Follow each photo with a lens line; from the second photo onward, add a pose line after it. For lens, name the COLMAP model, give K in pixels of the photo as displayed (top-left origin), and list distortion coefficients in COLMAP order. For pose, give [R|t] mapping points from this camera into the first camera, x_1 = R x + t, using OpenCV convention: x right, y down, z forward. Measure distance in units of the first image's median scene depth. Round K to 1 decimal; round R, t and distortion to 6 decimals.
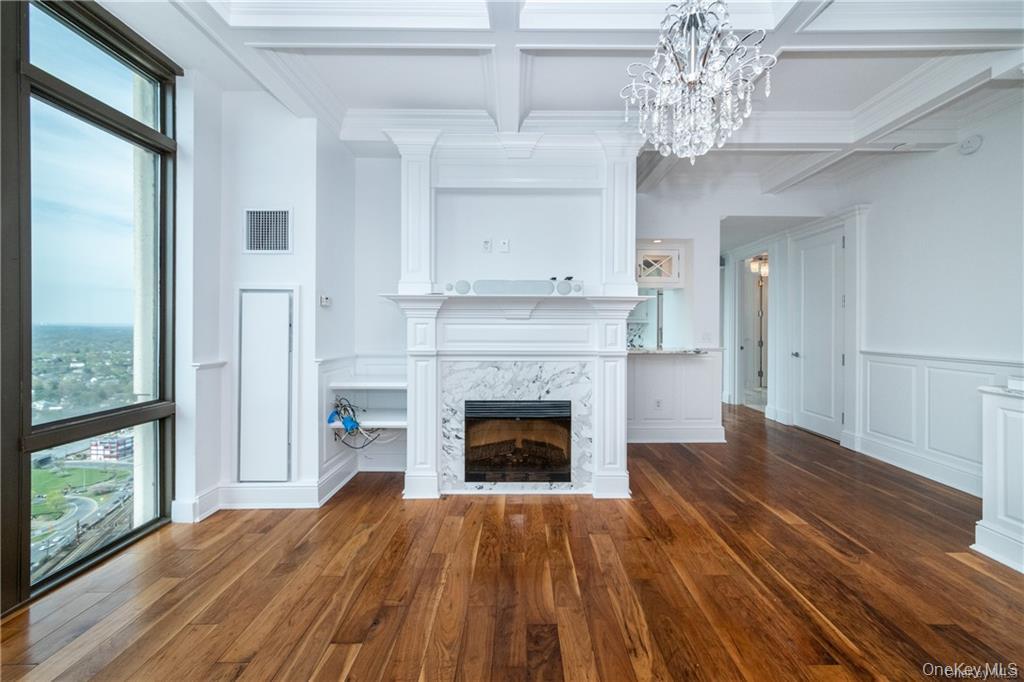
lens RADIAL K [[381.5, 0, 507.5], [0, 381.5, 342.3], [0, 0, 1]] dist [0.005779, -0.000002]
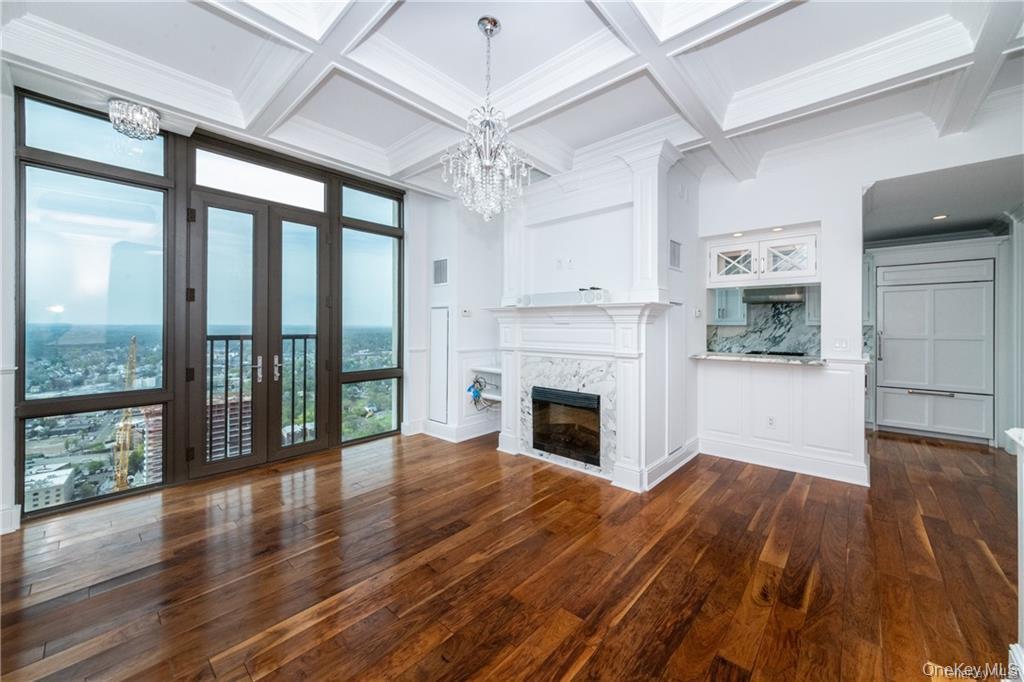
lens RADIAL K [[381.5, 0, 531.2], [0, 381.5, 349.4], [0, 0, 1]] dist [0.005779, -0.000002]
pose [[0.752095, 0.038321, -0.657939, 0.755126], [-0.030895, 0.999261, 0.022885, -0.003292], [0.658330, 0.003115, 0.752723, 0.007970]]
